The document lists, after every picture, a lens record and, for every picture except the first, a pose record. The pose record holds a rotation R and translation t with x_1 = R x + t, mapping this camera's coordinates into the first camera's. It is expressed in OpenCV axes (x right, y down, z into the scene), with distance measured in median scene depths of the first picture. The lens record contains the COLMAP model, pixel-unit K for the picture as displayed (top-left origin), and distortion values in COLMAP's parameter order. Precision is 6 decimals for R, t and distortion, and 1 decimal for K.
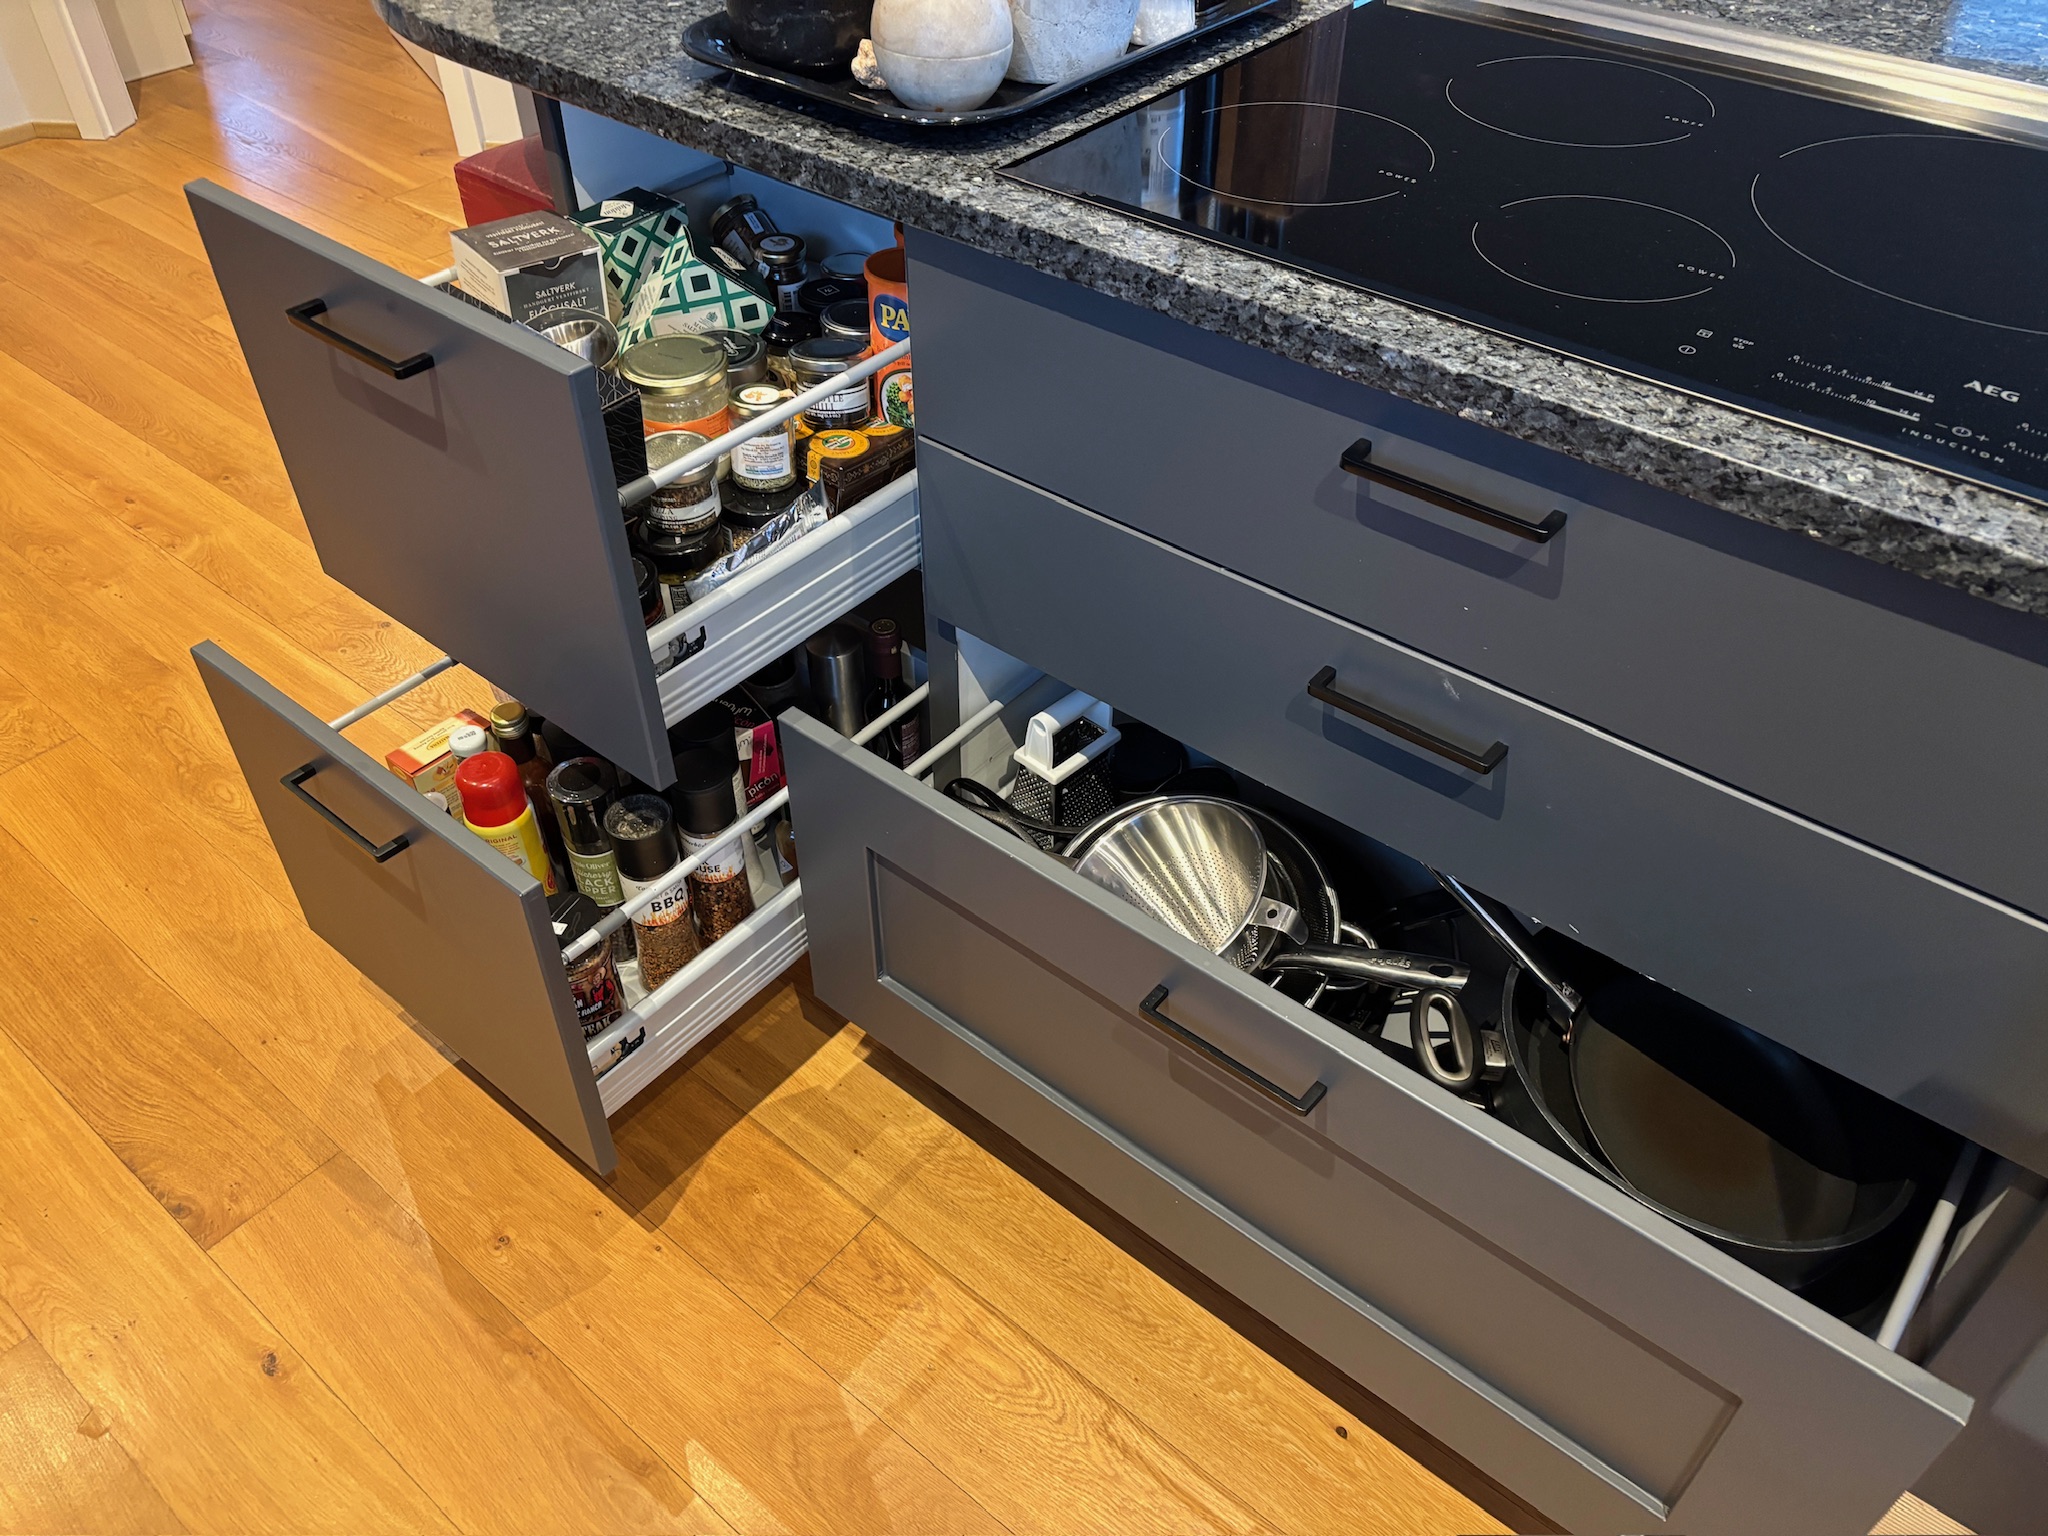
lens RADIAL K [[1550.0, 0, 1018.7], [0, 1550.0, 750.9], [0, 0, 1]] dist [0.058201, -0.061789]
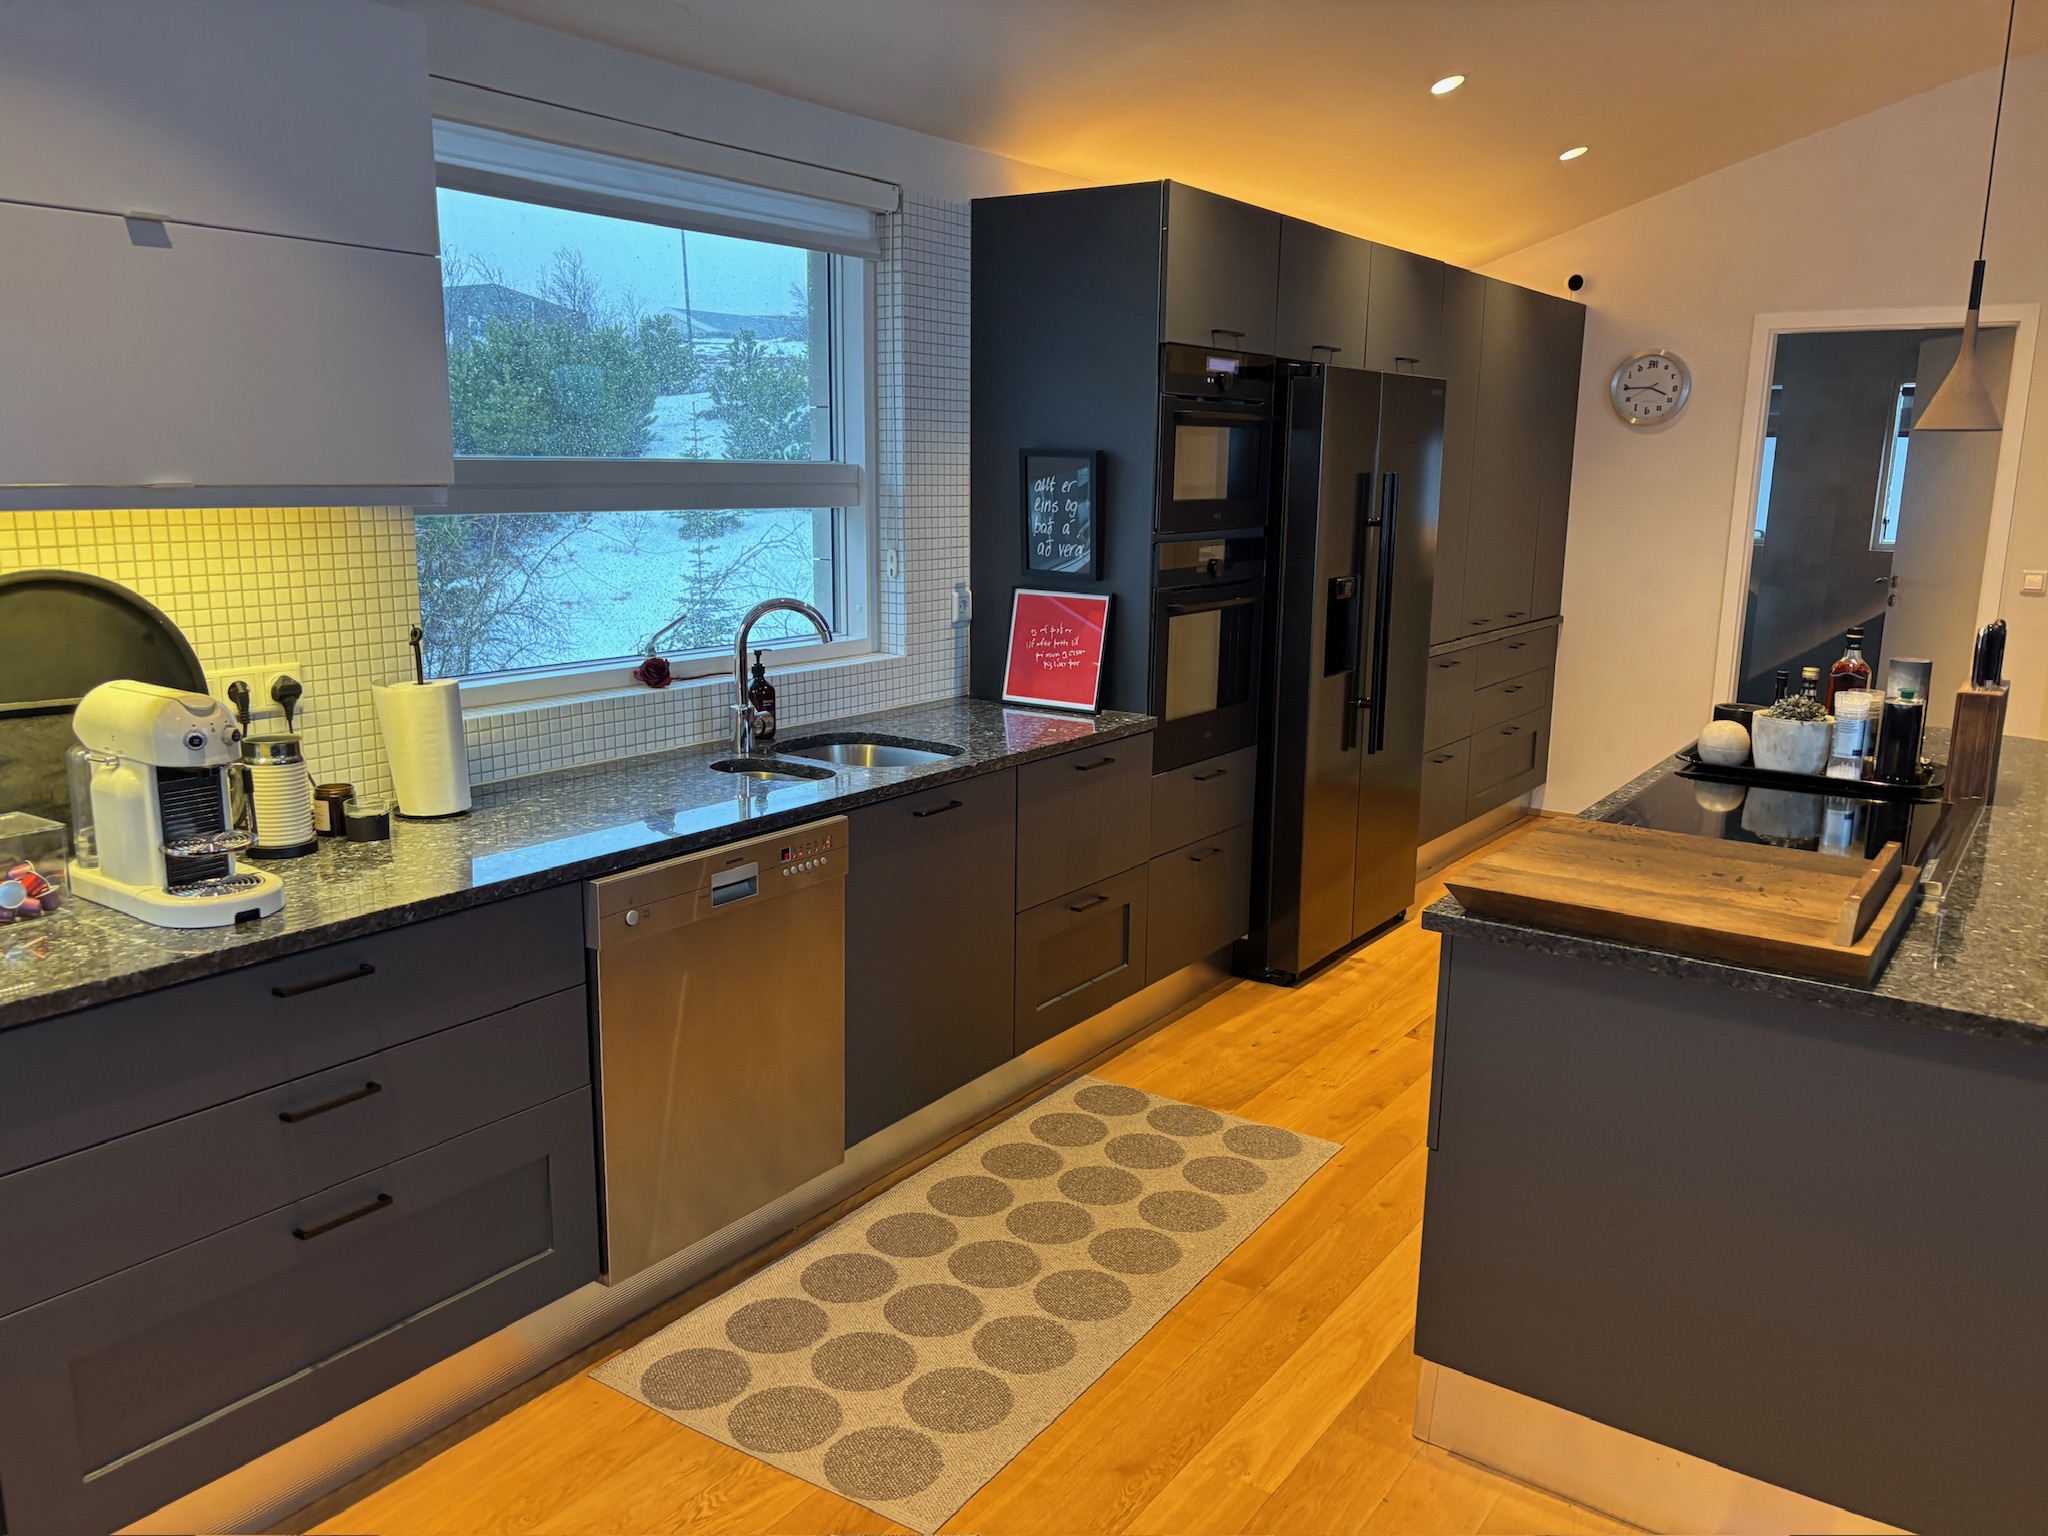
lens RADIAL K [[1551.0, 0, 1034.3], [0, 1551.0, 766.3], [0, 0, 1]] dist [0.031363, -0.004586]
pose [[0.077494, 0.198463, -0.977040, 1.339960], [-0.668575, 0.737325, 0.096742, 0.078219], [0.739596, 0.645727, 0.189825, -0.241594]]
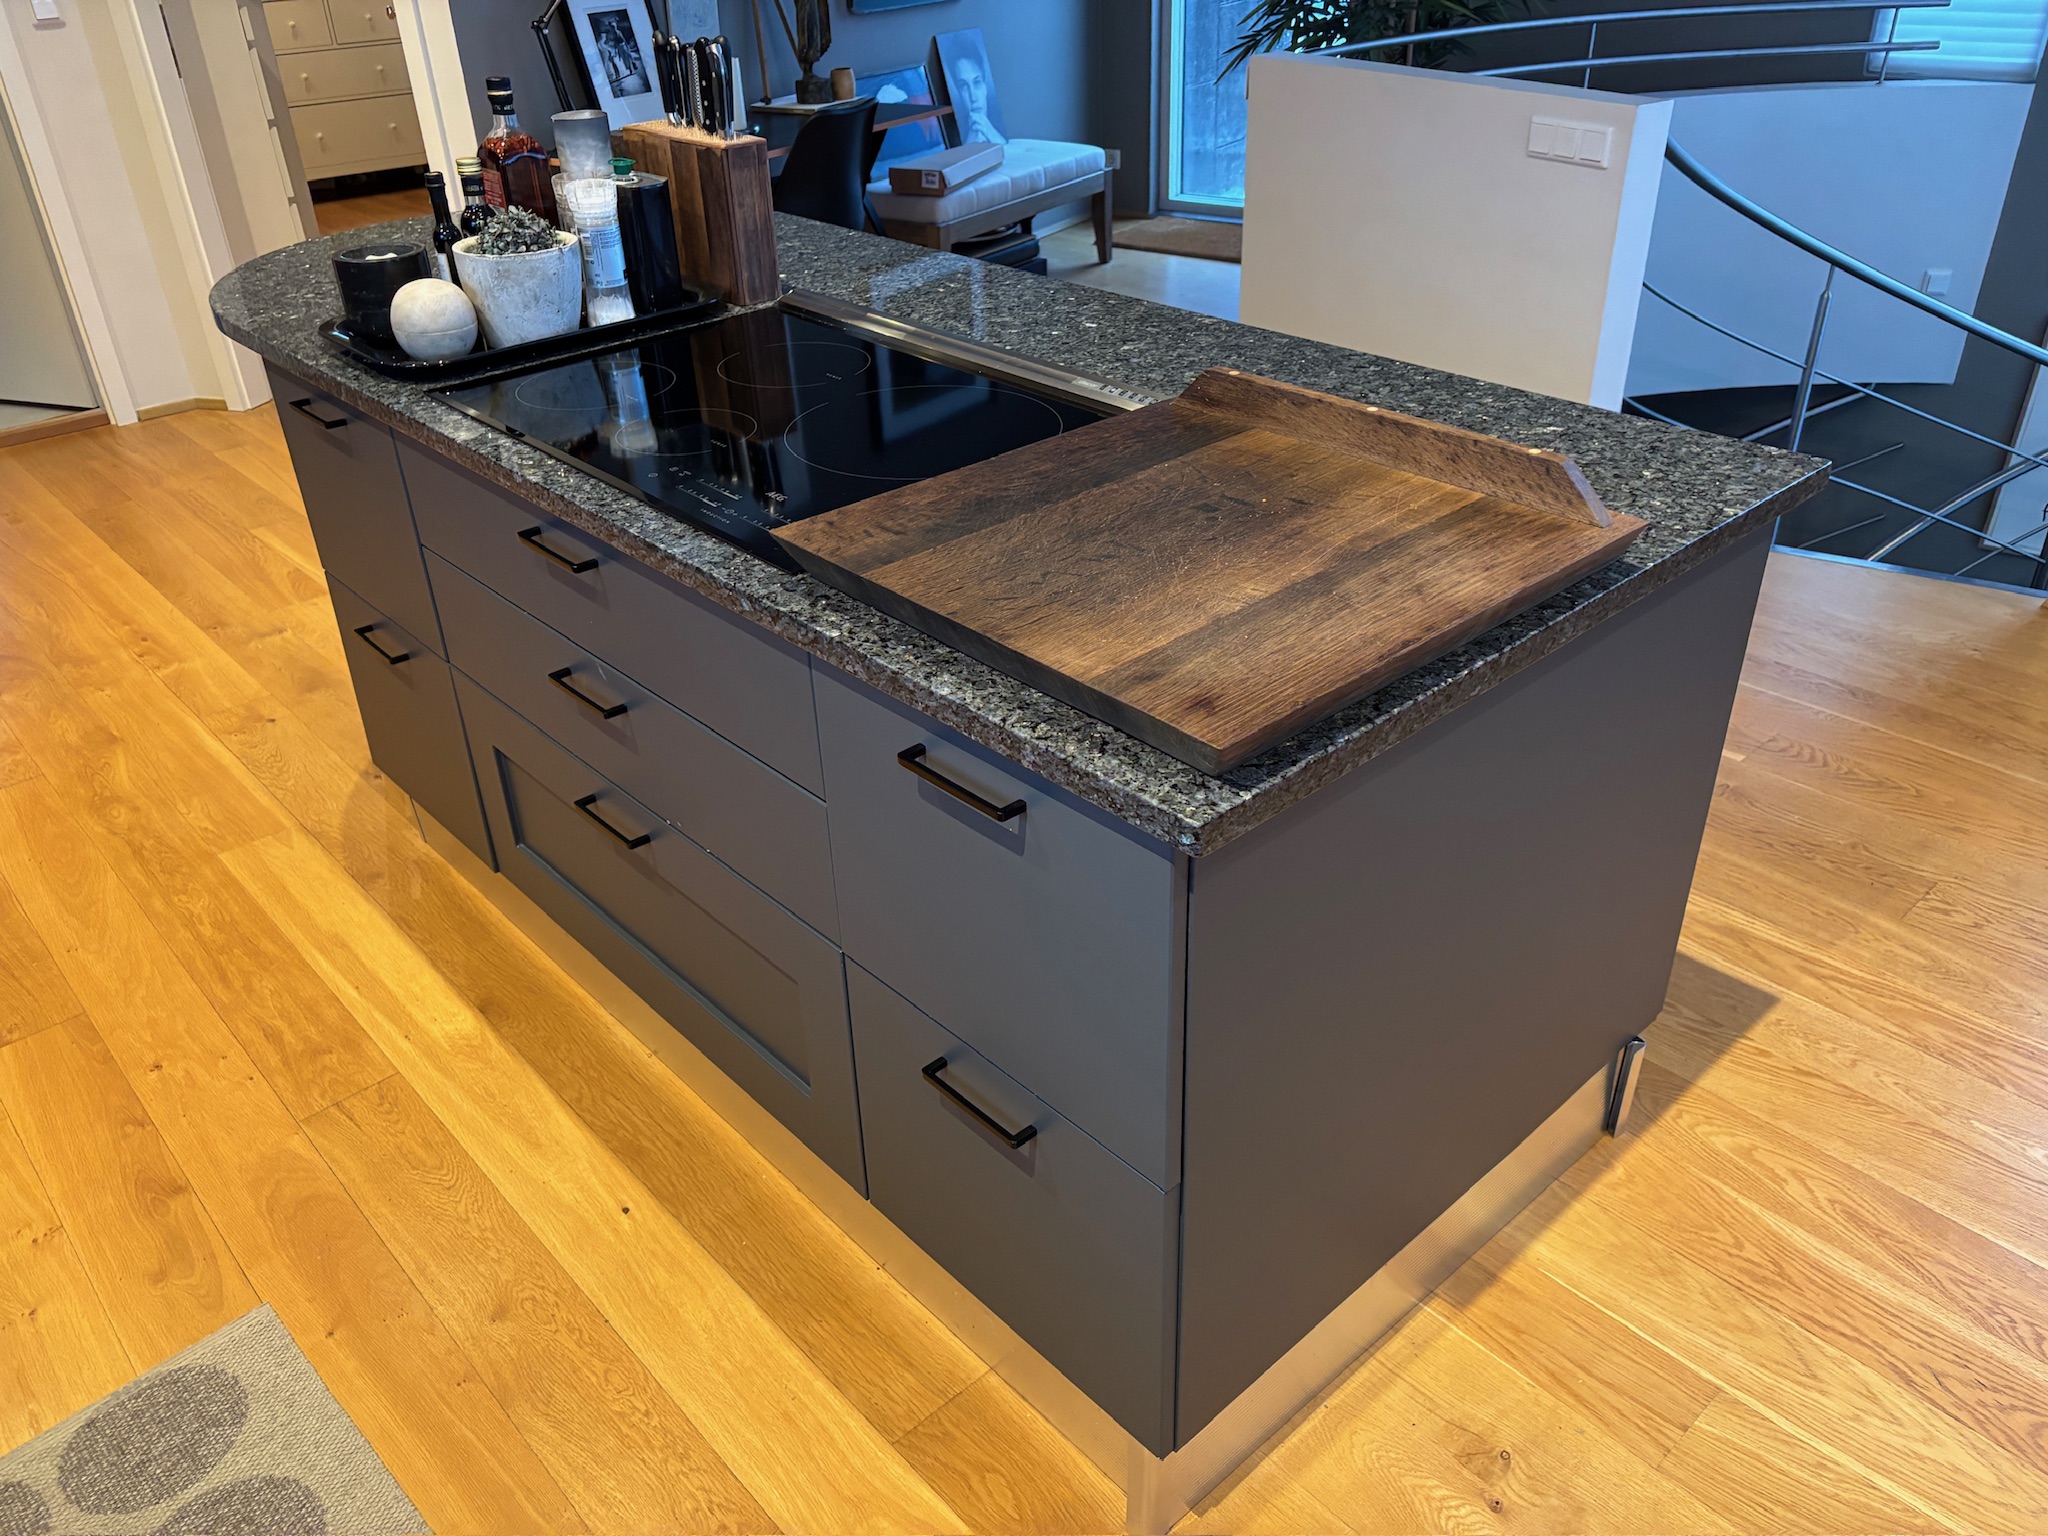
lens RADIAL K [[1550.0, 0, 1018.7], [0, 1550.0, 750.9], [0, 0, 1]] dist [0.058201, -0.061789]
pose [[0.988919, 0.046195, -0.141088, 0.429128], [-0.071255, 0.981428, -0.178105, 0.138638], [0.130240, 0.186185, 0.973844, -0.263822]]
